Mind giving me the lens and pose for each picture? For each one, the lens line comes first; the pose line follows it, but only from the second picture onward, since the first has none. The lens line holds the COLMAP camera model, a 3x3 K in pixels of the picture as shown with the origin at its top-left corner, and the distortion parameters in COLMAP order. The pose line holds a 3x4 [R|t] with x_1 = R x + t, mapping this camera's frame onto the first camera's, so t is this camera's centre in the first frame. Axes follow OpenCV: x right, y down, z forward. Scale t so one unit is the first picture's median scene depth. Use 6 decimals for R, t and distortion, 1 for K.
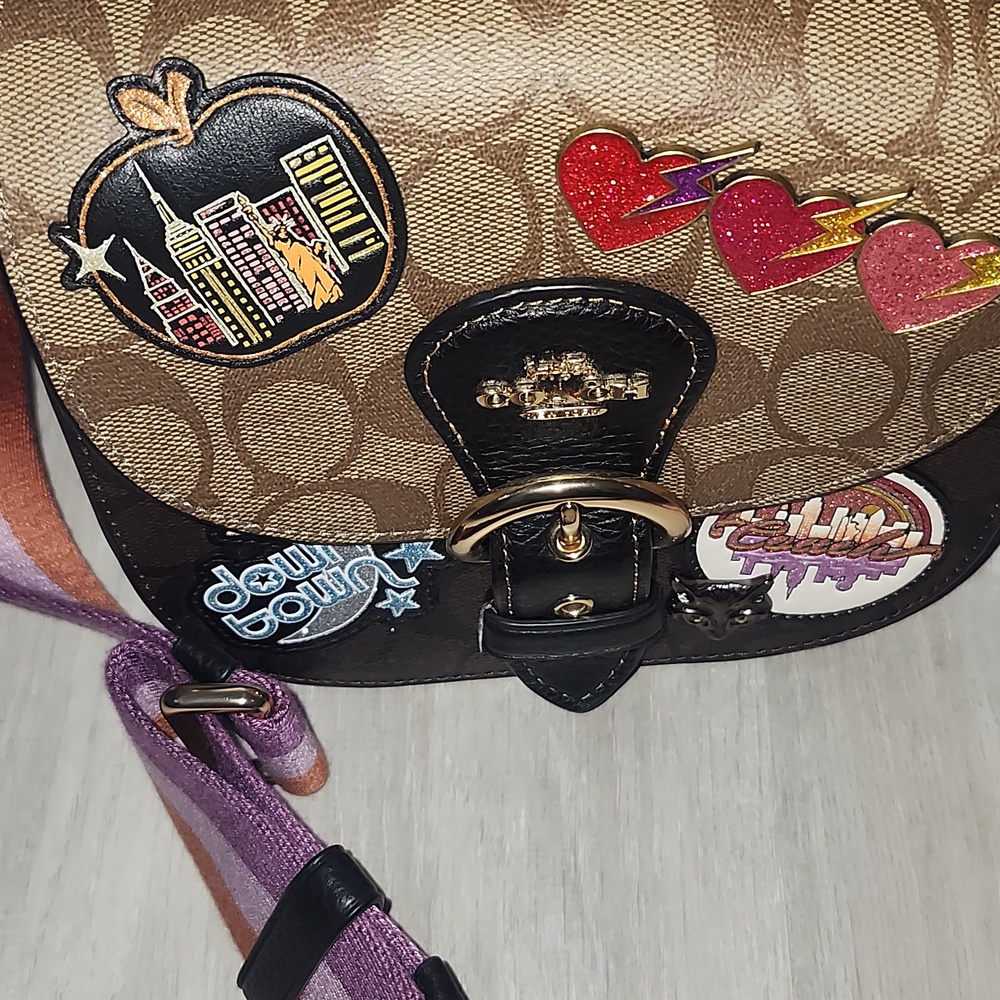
lens RADIAL K [[1225.7, 0, 501.4], [0, 1225.7, 500.0], [0, 0, 1]] dist [0.031516, 0.000000]
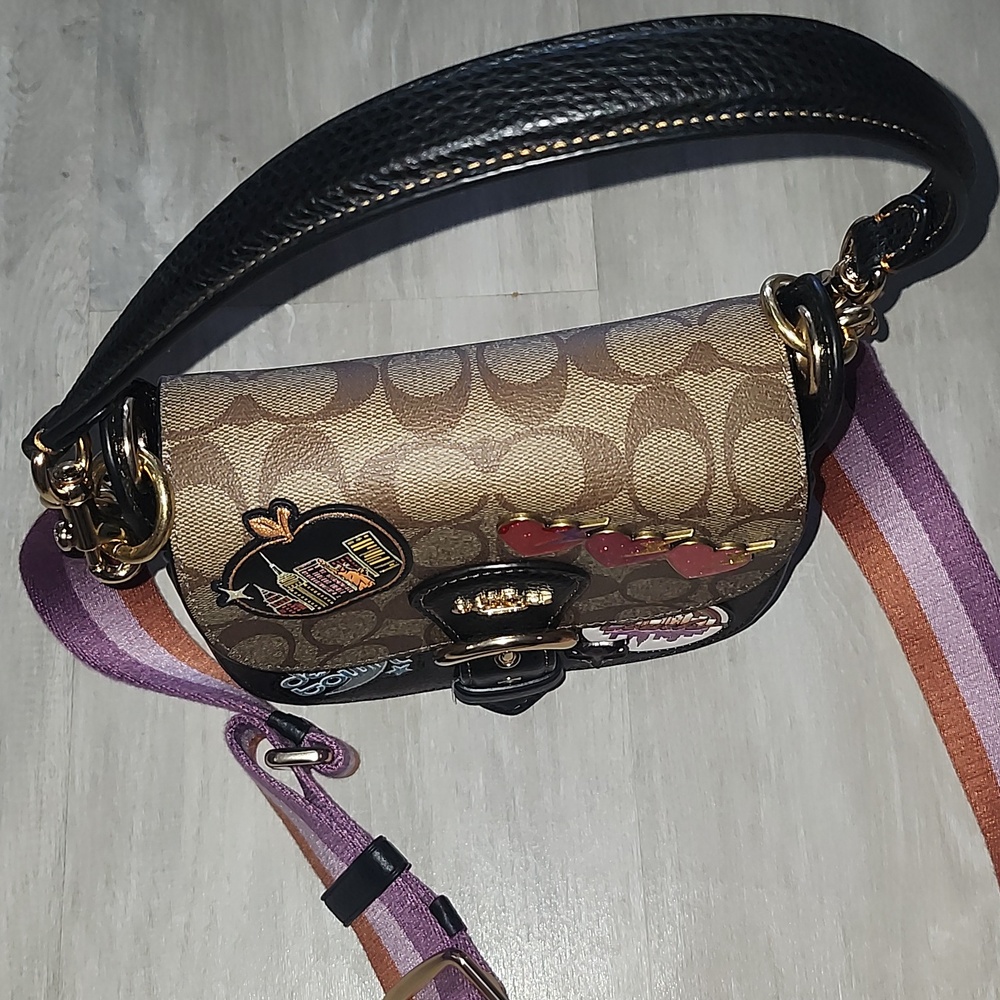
lens RADIAL K [[1044.2, 0, 498.9], [0, 1044.2, 500.3], [0, 0, 1]] dist [0.023926, 0.000000]
pose [[0.995913, -0.057073, 0.070003, -0.040210], [0.041215, 0.976823, 0.210043, -0.450607], [-0.080368, -0.206300, 0.975183, -0.327893]]
